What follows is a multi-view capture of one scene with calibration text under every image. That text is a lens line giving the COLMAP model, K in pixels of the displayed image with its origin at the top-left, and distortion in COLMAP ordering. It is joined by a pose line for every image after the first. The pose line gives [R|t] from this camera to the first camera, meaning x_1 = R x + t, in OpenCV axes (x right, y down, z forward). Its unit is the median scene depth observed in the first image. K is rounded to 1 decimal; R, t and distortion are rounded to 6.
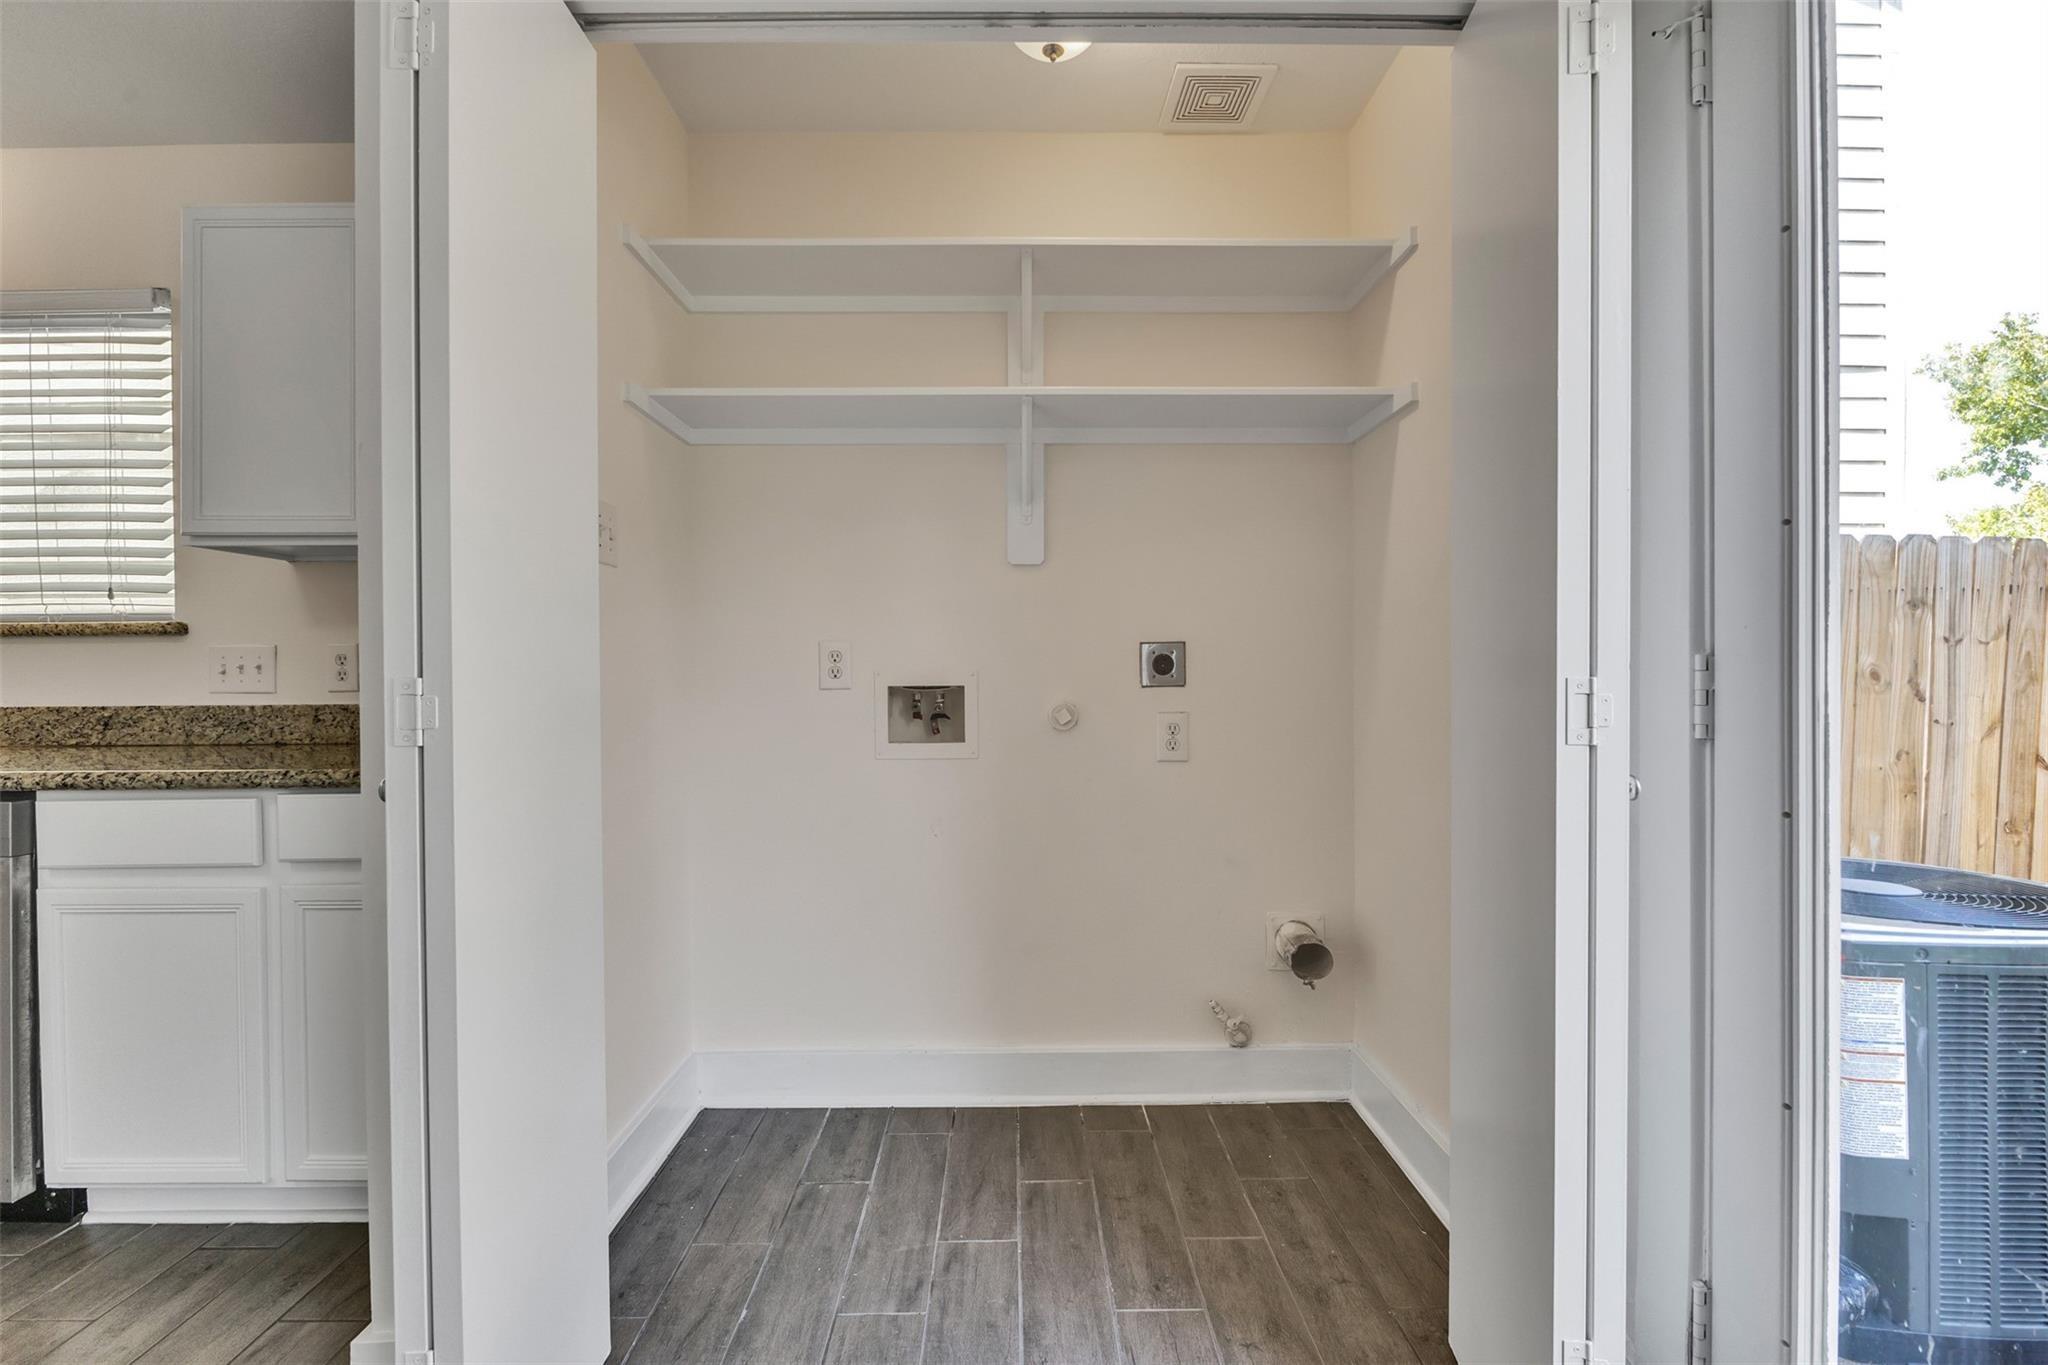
lens RADIAL K [[909.6, 0, 1019.5], [0, 909.6, 683.2], [0, 0, 1]] dist [-0.005360, -0.000510]
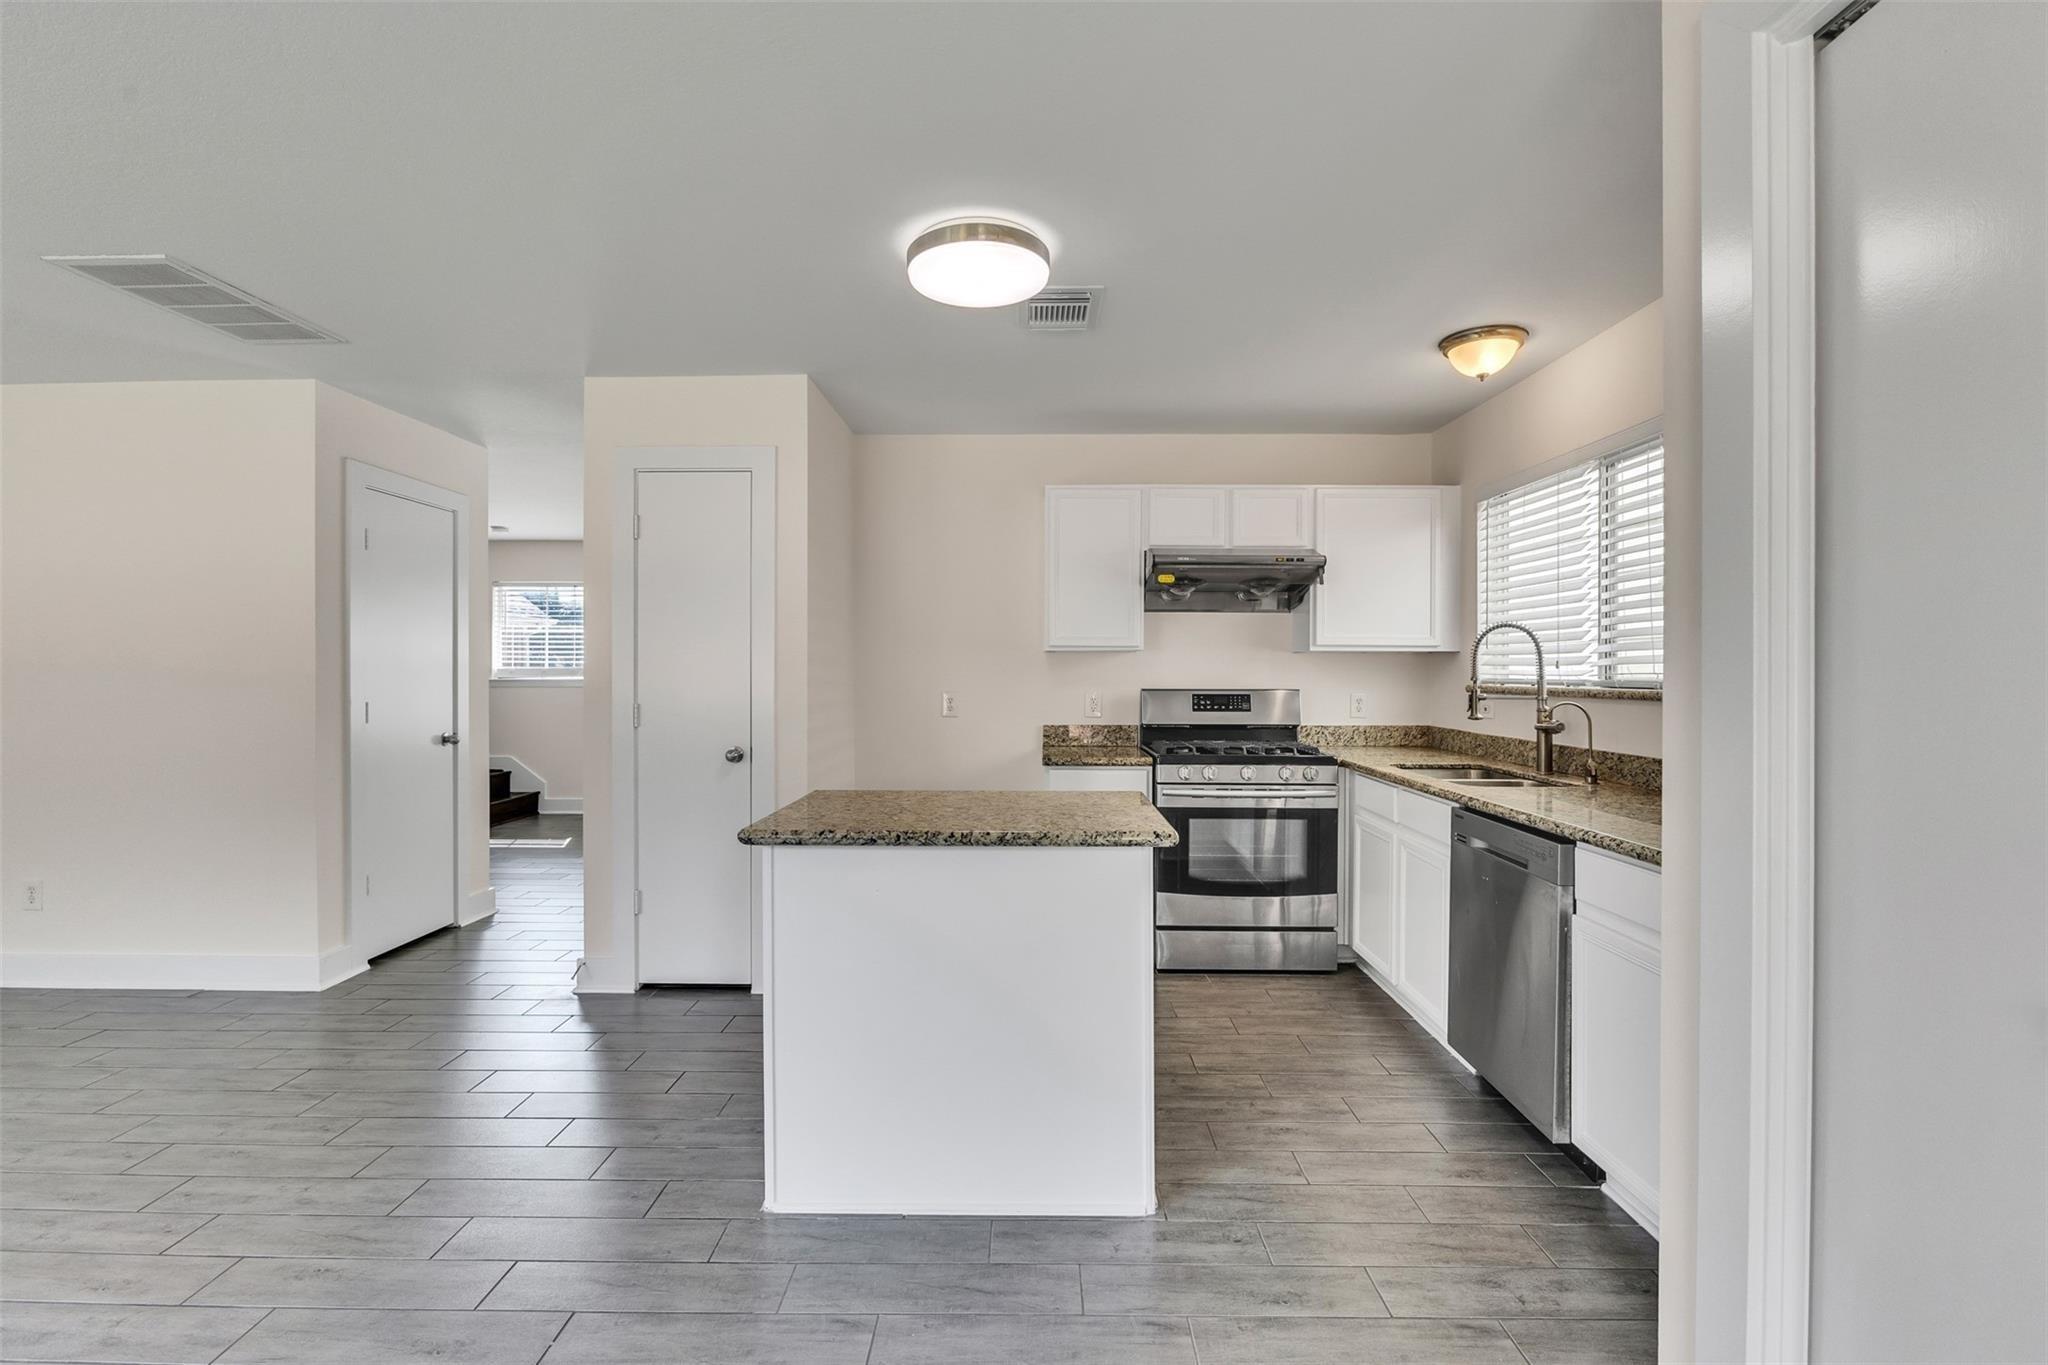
lens RADIAL K [[909.6, 0, 1026.1], [0, 909.6, 676.9], [0, 0, 1]] dist [-0.005360, -0.000510]
pose [[-0.024058, 0.010497, -0.999655, 0.174903], [-0.007996, 0.999911, 0.010692, -0.090748], [0.999679, 0.008251, -0.023972, 0.177856]]
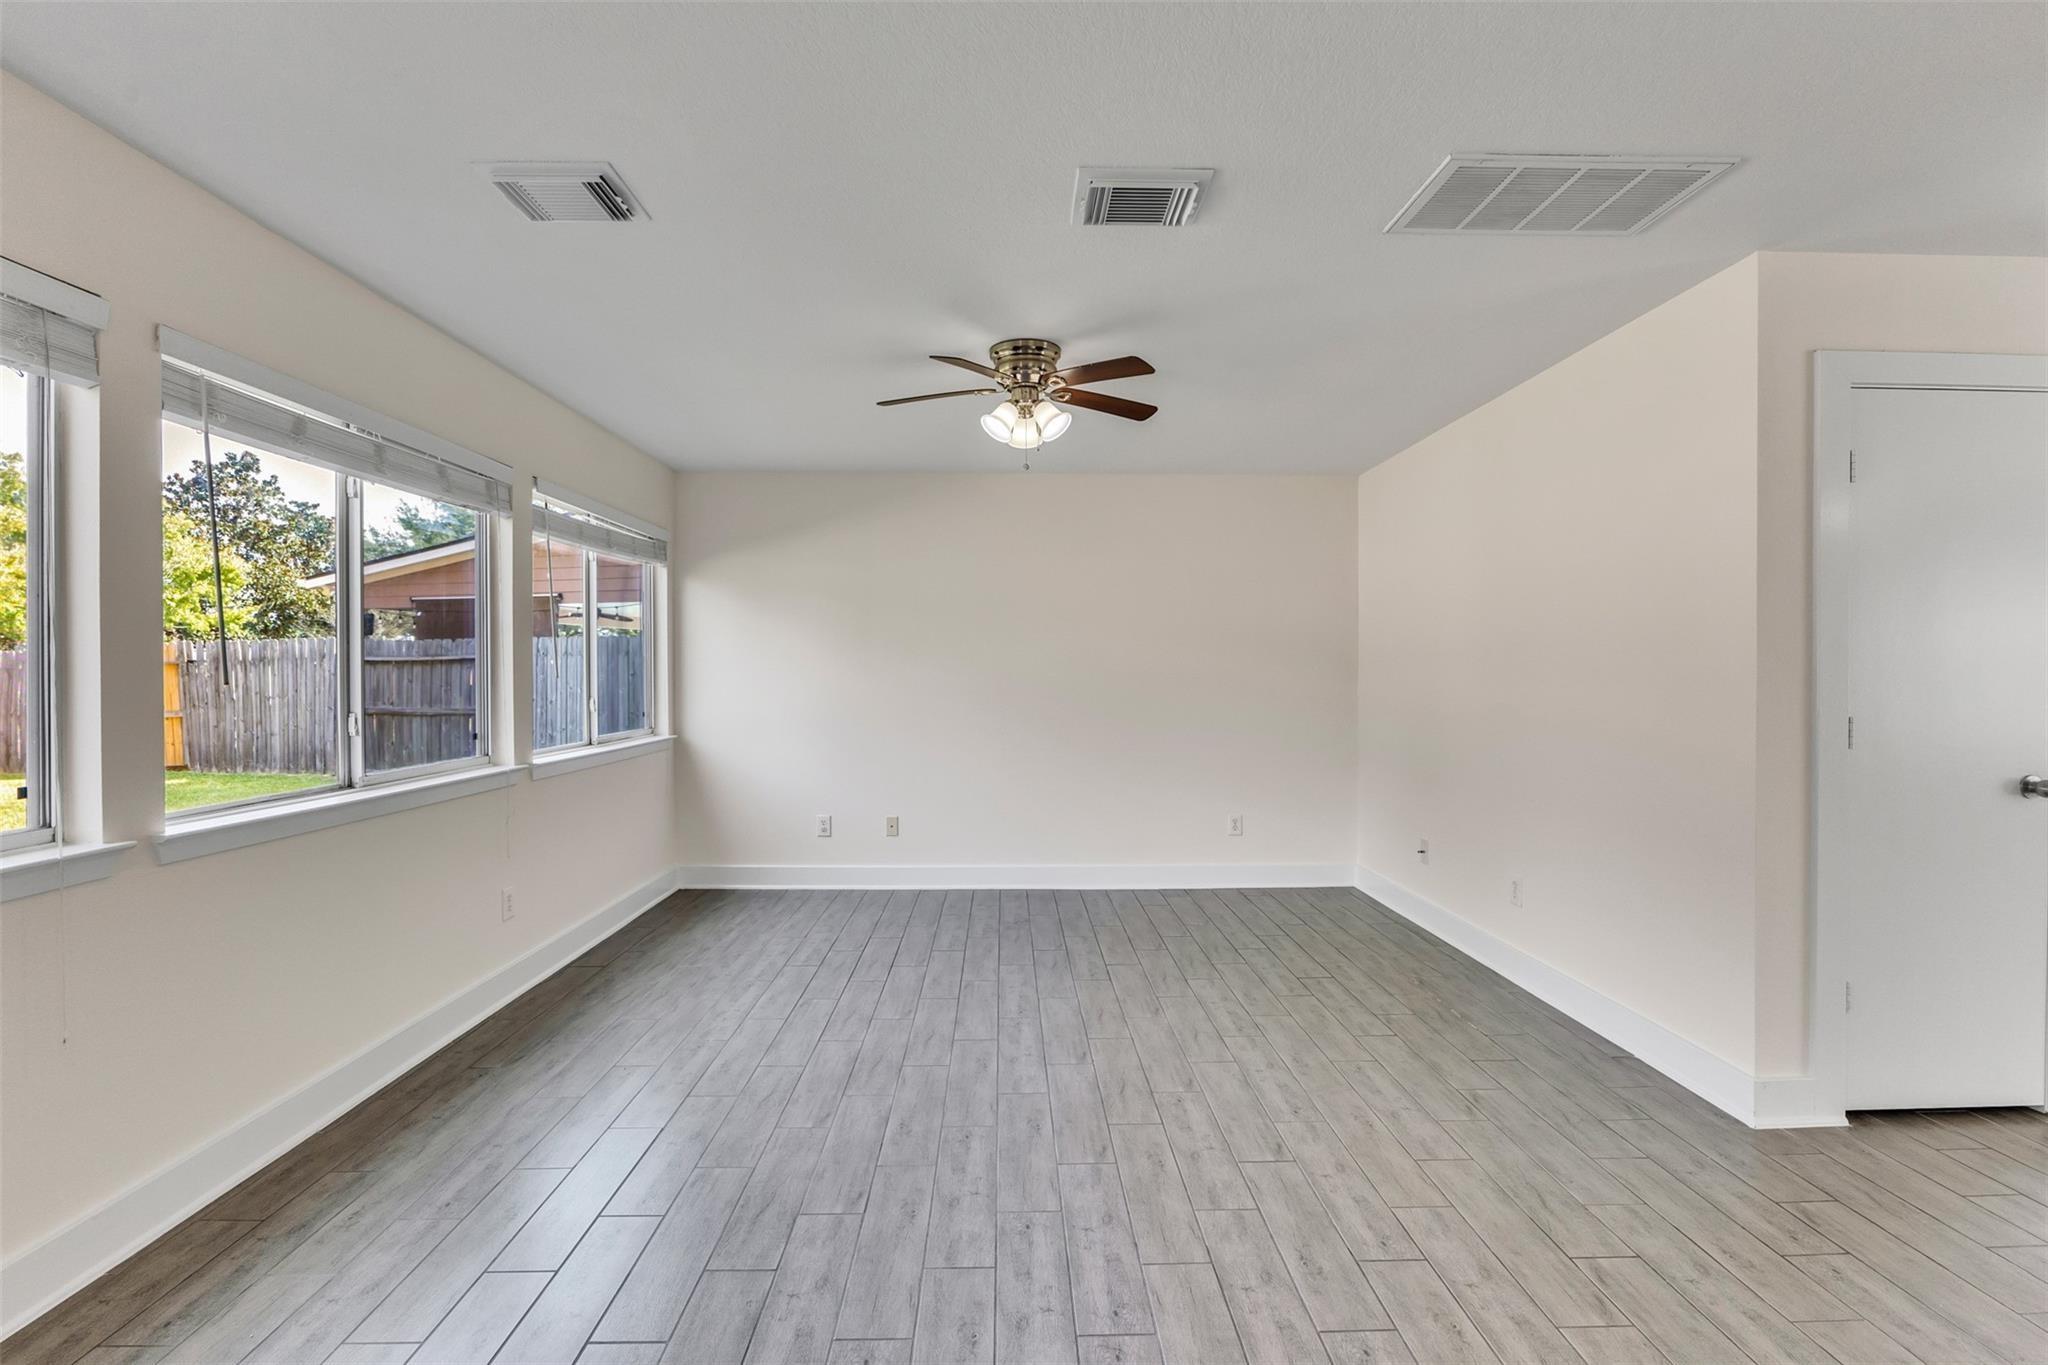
lens RADIAL K [[909.6, 0, 1020.7], [0, 909.6, 678.7], [0, 0, 1]] dist [-0.005360, -0.000510]
pose [[-0.999911, 0.008263, -0.010499, -0.471663], [0.008105, 0.999854, 0.015034, -0.084711], [0.010622, 0.014948, -0.999832, -0.004790]]
